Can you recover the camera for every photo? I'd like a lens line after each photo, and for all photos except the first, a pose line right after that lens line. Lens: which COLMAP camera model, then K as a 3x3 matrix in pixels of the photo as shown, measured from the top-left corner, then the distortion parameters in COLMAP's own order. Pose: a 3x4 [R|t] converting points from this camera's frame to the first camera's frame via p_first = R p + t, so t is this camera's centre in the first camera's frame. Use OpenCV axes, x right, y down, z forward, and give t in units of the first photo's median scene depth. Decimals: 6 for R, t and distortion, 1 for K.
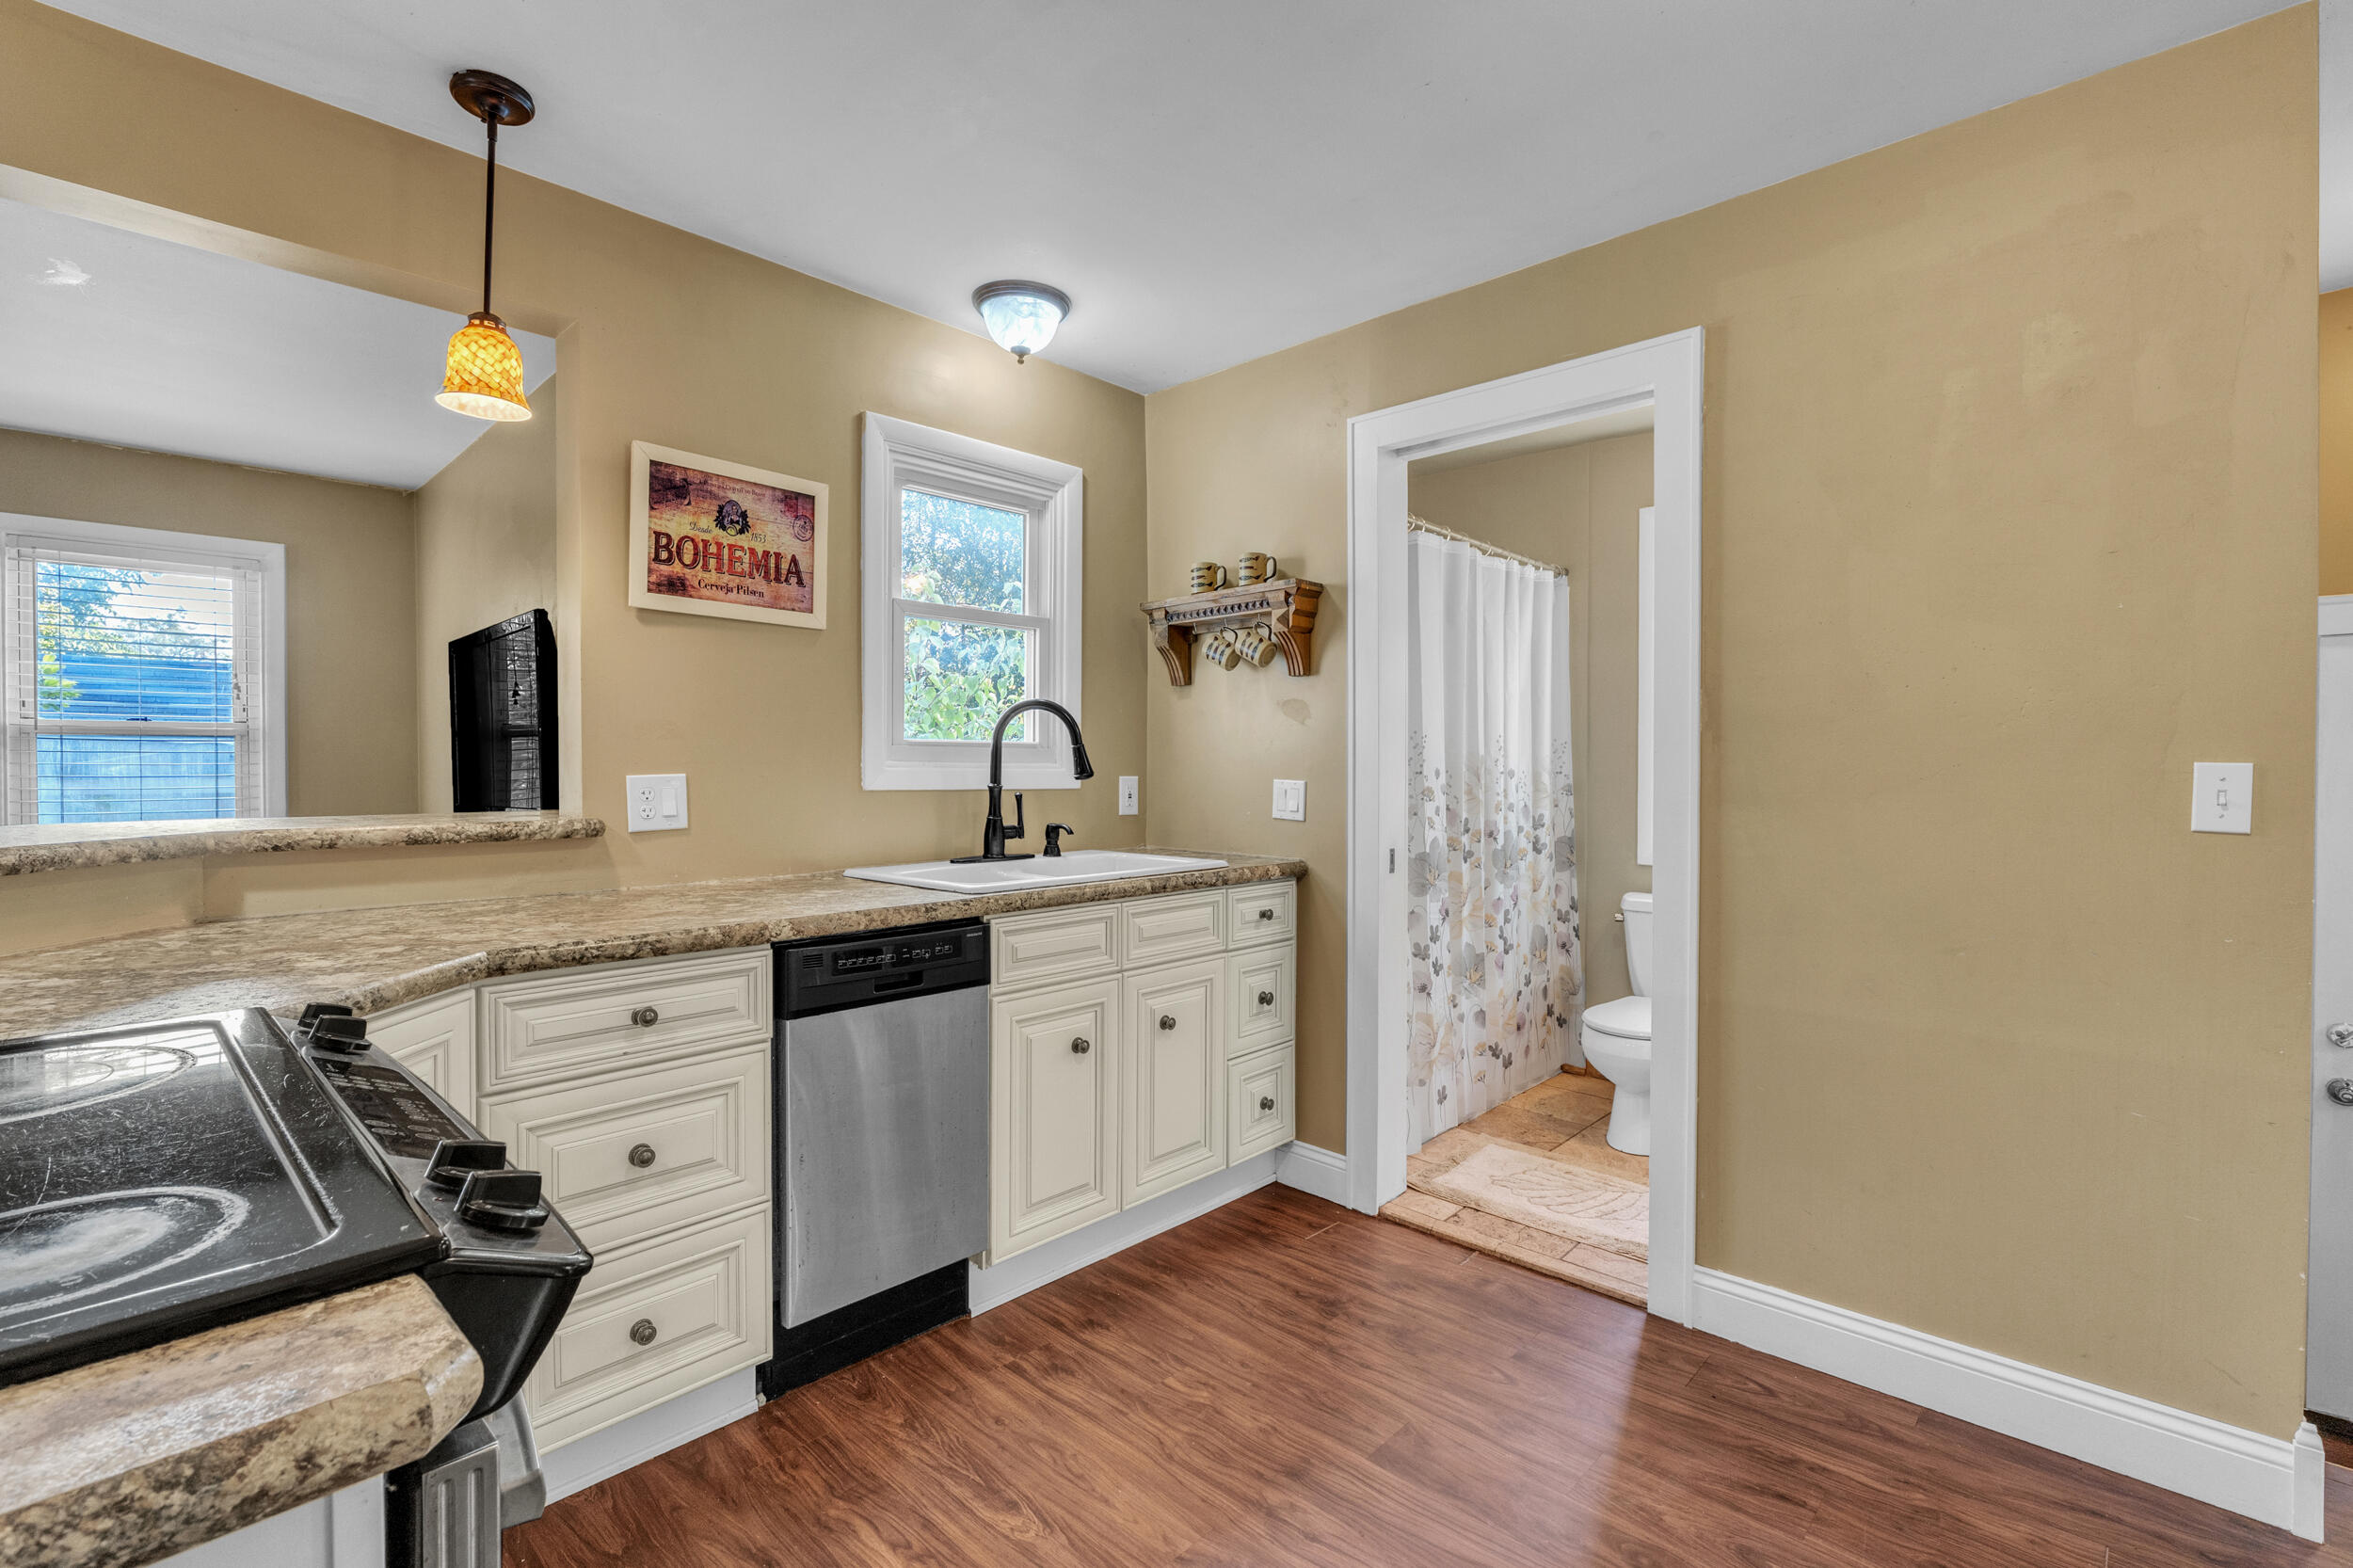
lens RADIAL K [[993.7, 0, 1114.6], [0, 993.7, 773.4], [0, 0, 1]] dist [0.000117, 0.000212]
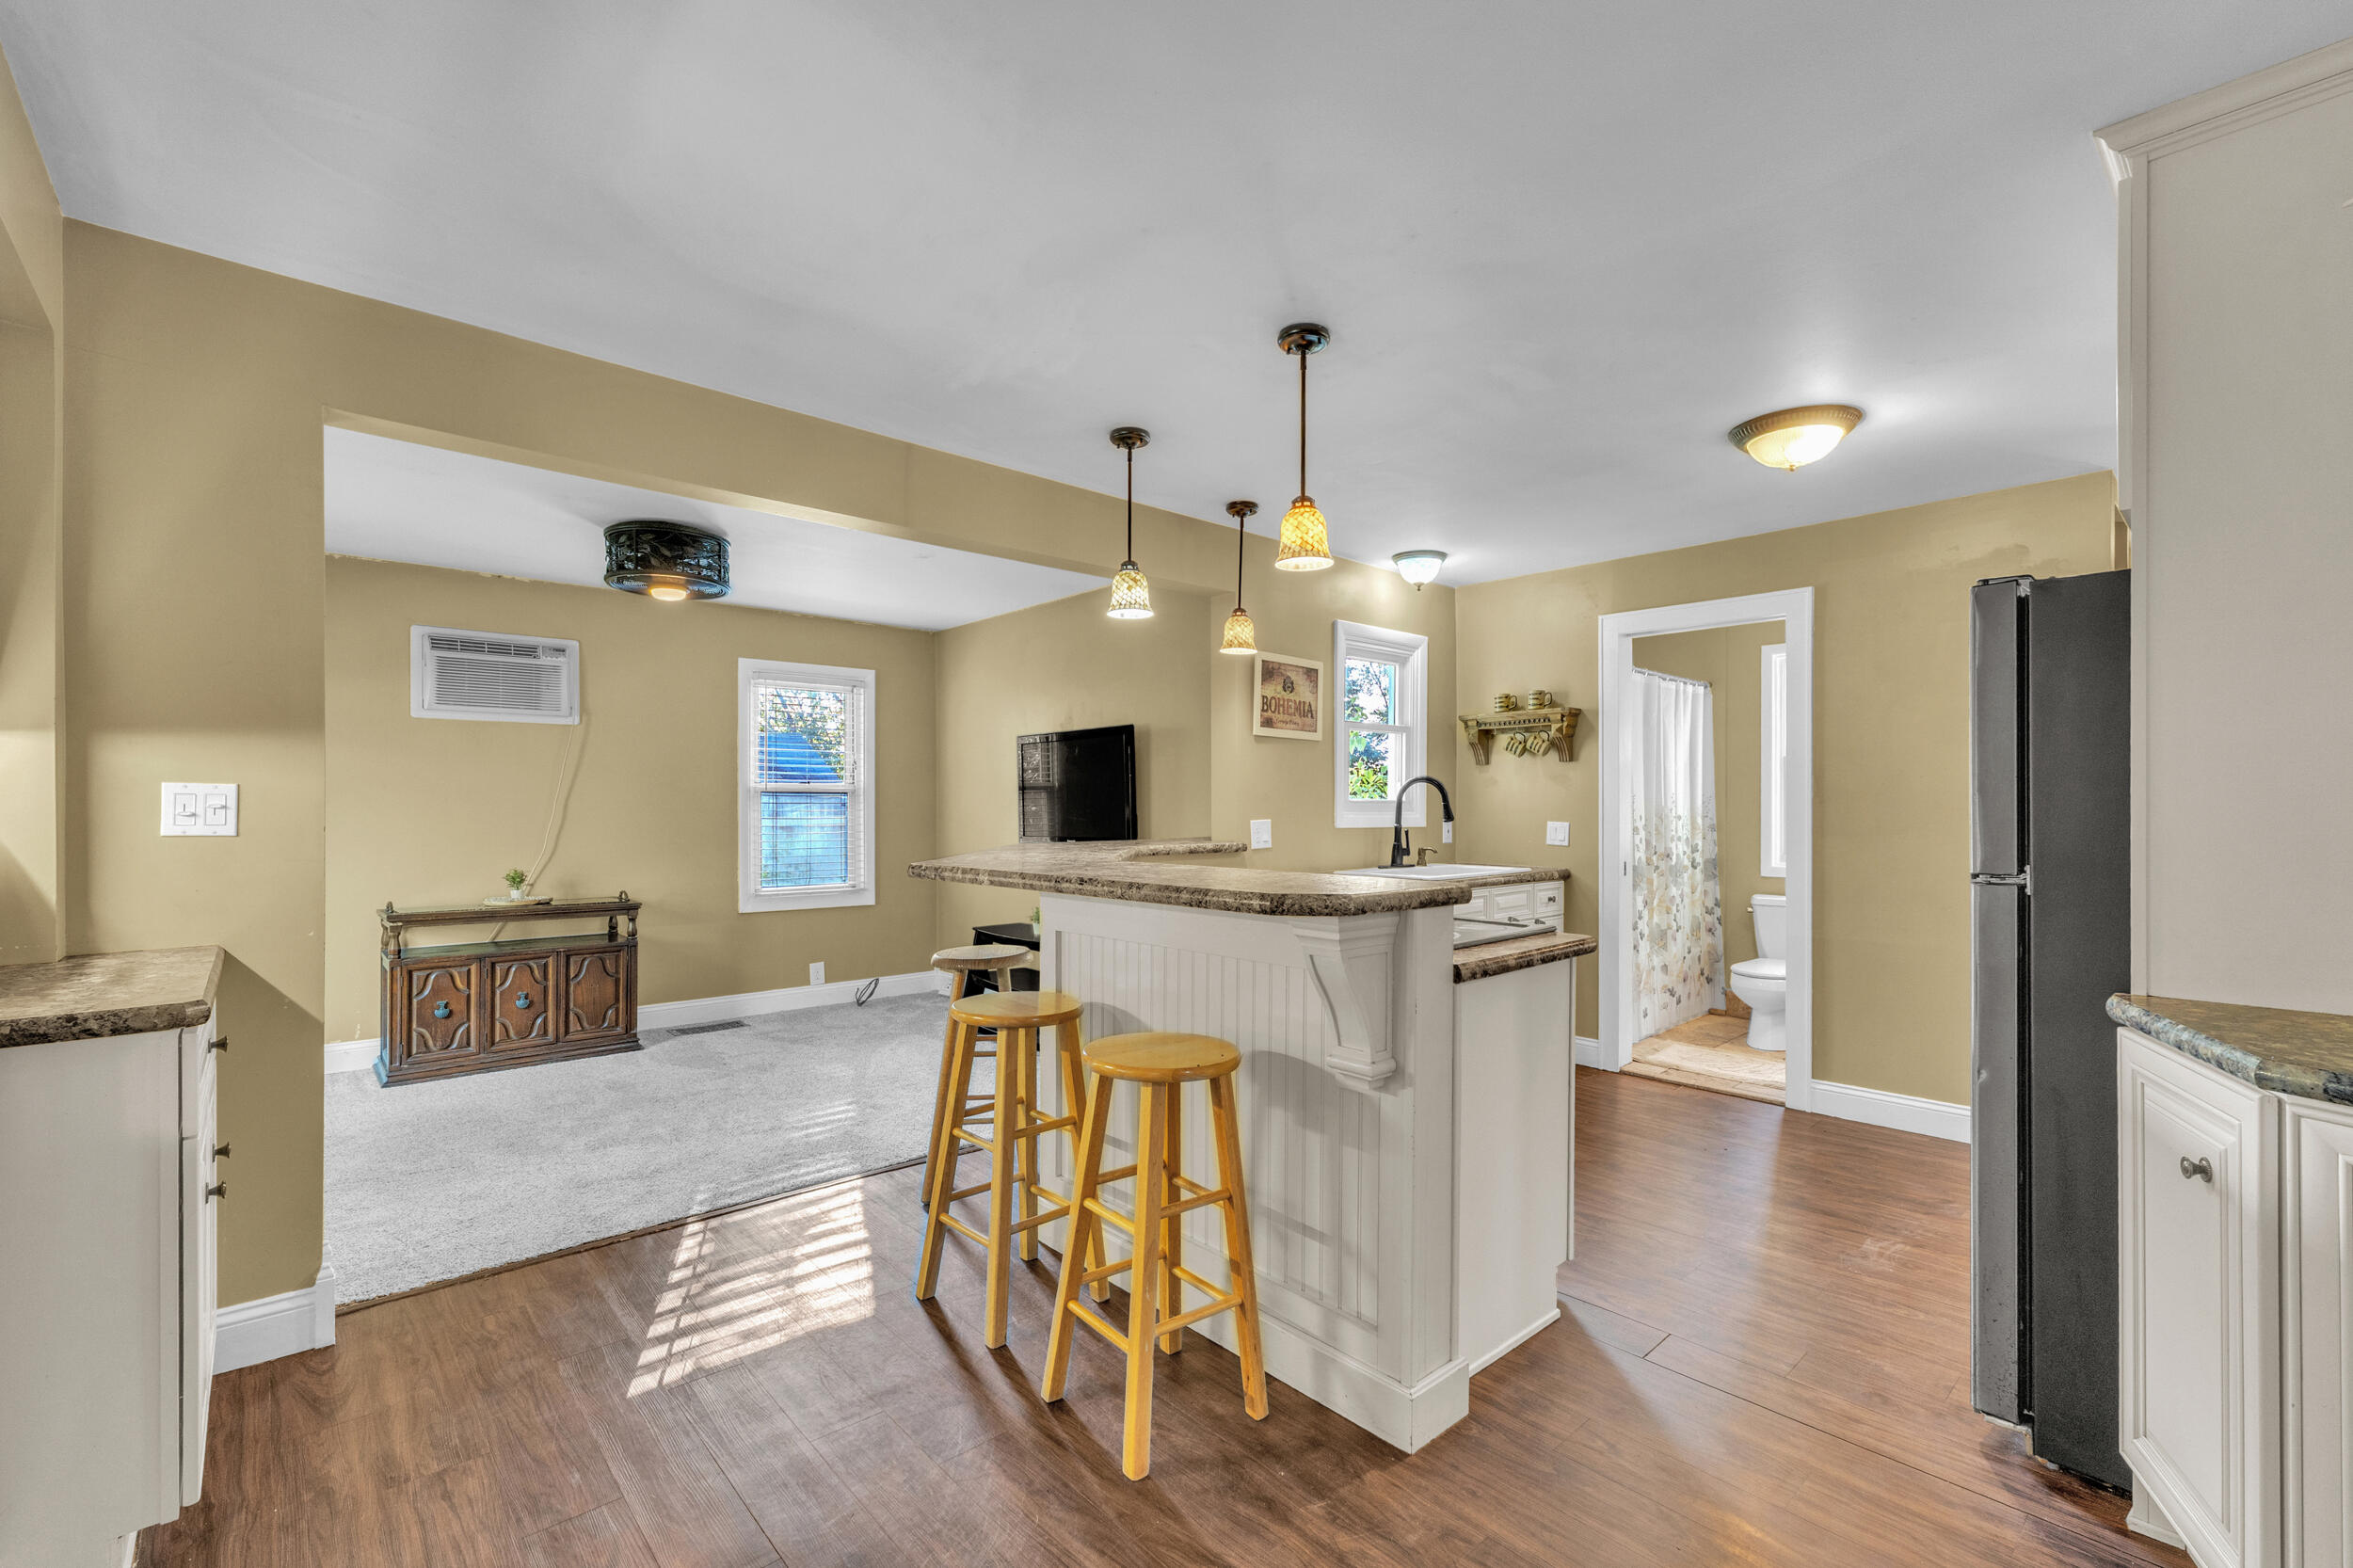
lens RADIAL K [[996.0, 0, 1150.8], [0, 996.0, 801.5], [0, 0, 1]] dist [0.031190, 0.000122]
pose [[0.999759, -0.000022, -0.021950, -0.492732], [-0.000152, 0.999969, -0.007893, -0.015104], [0.021949, 0.007894, 0.999728, -0.745812]]
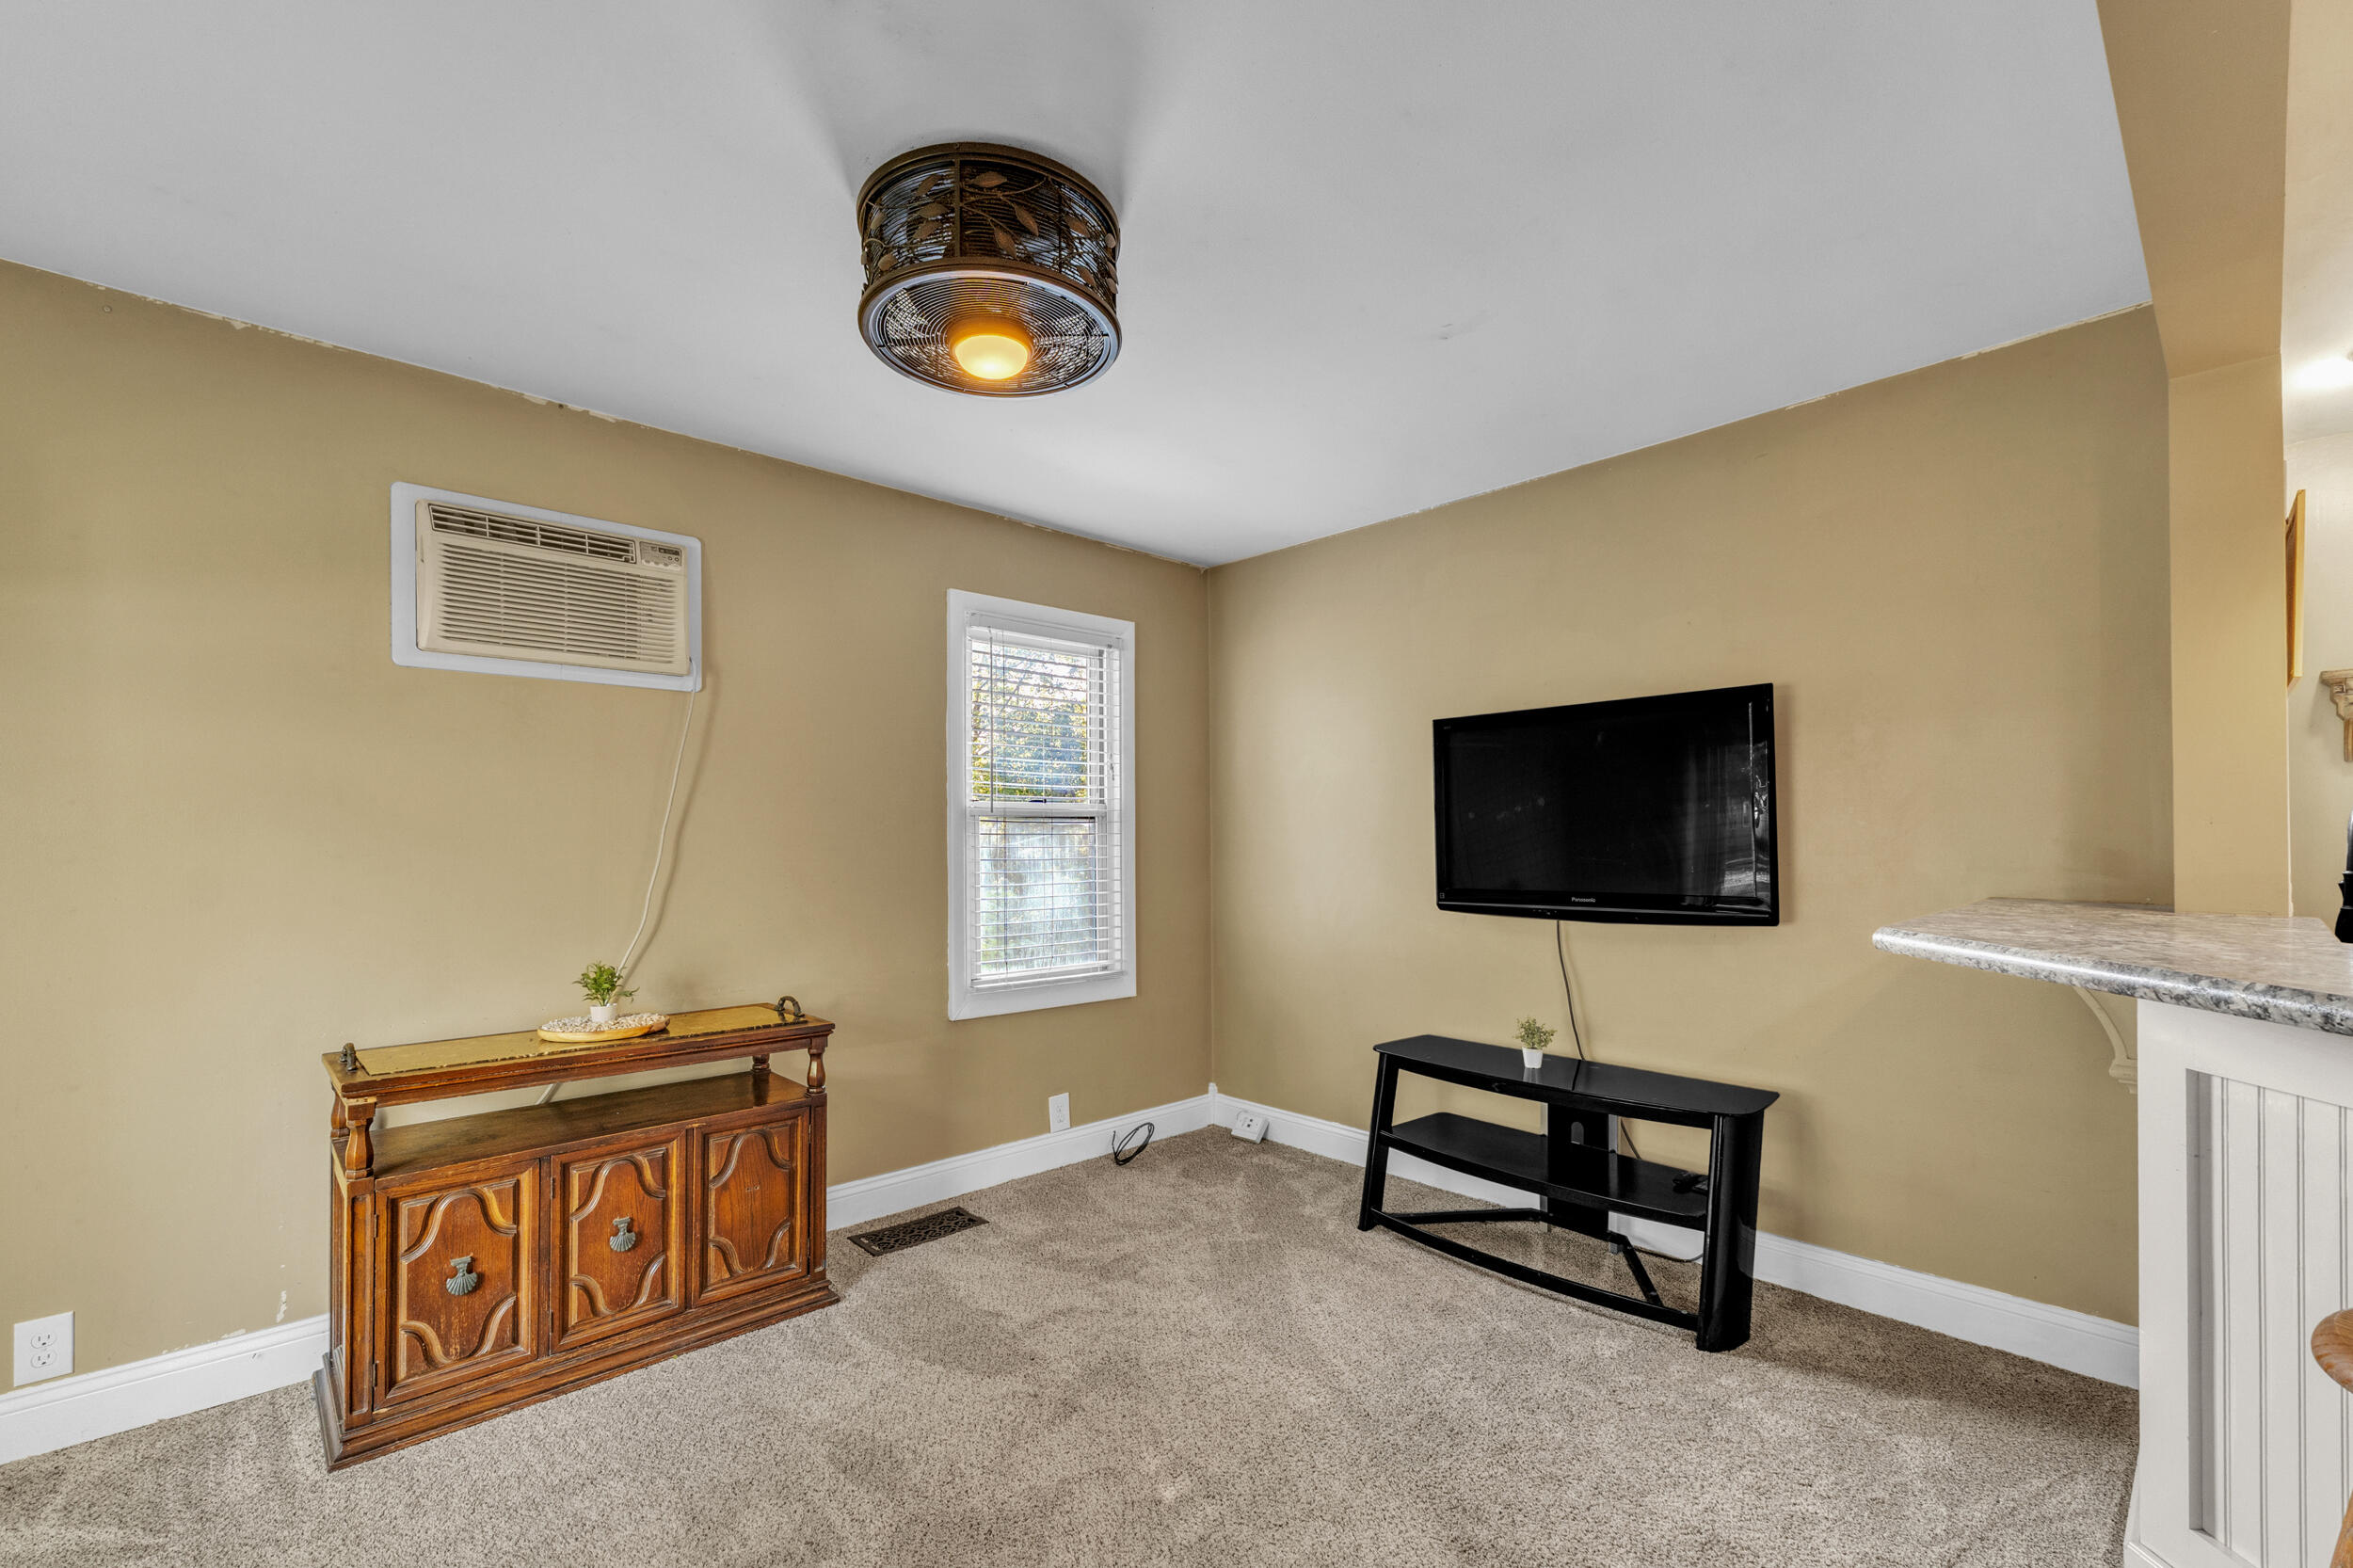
lens RADIAL K [[1021.1, 0, 1181.7], [0, 1021.1, 828.3], [0, 0, 1]] dist [0.020129, 0.000140]
pose [[0.999934, -0.005026, 0.010340, -1.072107], [0.005166, 0.999894, -0.013606, -0.016697], [-0.010271, 0.013658, 0.999854, -0.006787]]
